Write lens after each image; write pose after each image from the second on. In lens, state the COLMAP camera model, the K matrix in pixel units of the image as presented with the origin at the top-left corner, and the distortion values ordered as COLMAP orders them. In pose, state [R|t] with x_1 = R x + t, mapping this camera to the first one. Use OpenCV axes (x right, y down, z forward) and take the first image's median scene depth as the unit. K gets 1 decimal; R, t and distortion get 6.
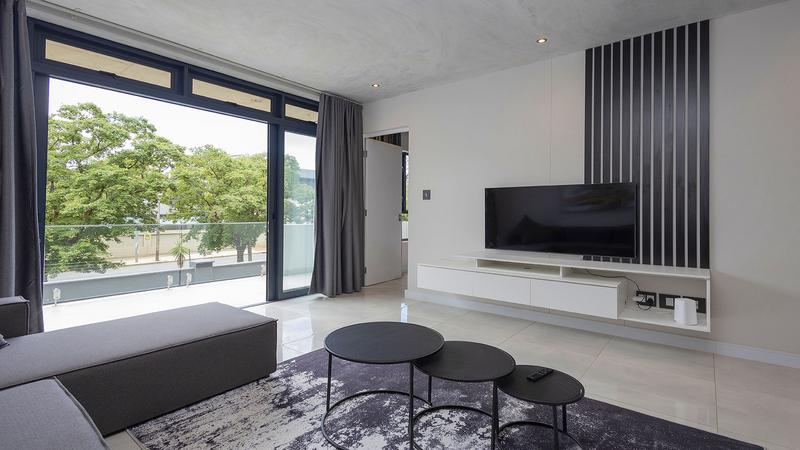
lens RADIAL K [[369.4, 0, 402.0], [0, 369.4, 208.1], [0, 0, 1]] dist [0.001945, 0.000061]
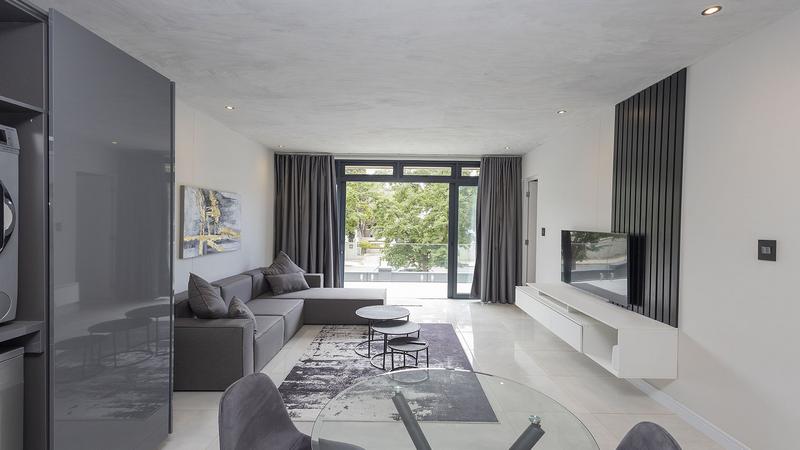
lens RADIAL K [[367.5, 0, 402.4], [0, 367.5, 228.0], [0, 0, 1]] dist [0.012287, -0.000409]
pose [[0.623350, 0.012026, -0.781851, 1.123108], [0.009698, 0.999686, 0.023108, -0.126980], [0.781883, -0.021987, 0.623037, -0.167605]]
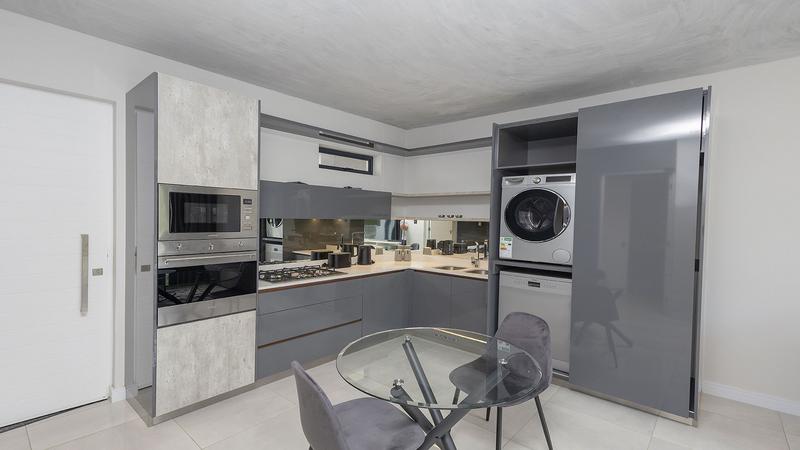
lens RADIAL K [[367.5, 0, 402.4], [0, 367.5, 228.0], [0, 0, 1]] dist [0.012287, -0.000409]
pose [[-0.998762, -0.029257, 0.040240, 0.835795], [-0.028793, 0.999513, 0.012063, -0.099563], [-0.040574, 0.010889, -0.999117, 0.804684]]
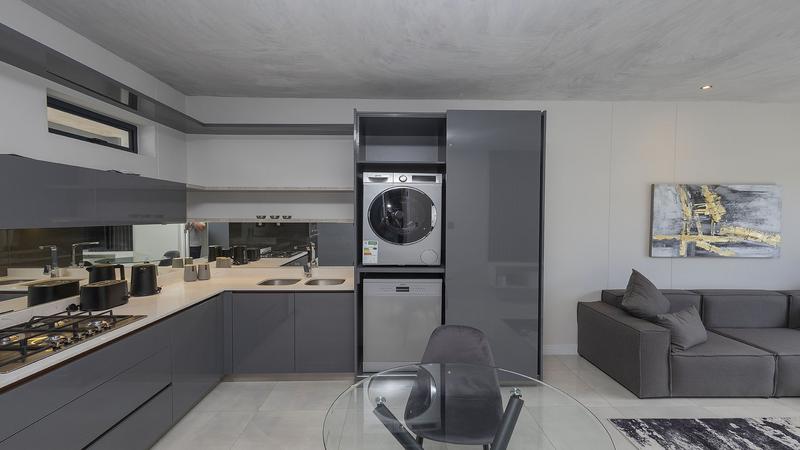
lens RADIAL K [[367.5, 0, 402.4], [0, 367.5, 228.0], [0, 0, 1]] dist [0.012287, -0.000409]
pose [[-0.765524, 0.006242, -0.643377, 1.152267], [-0.000199, 0.999951, 0.009938, -0.111522], [0.643408, 0.007736, -0.765485, 0.472787]]
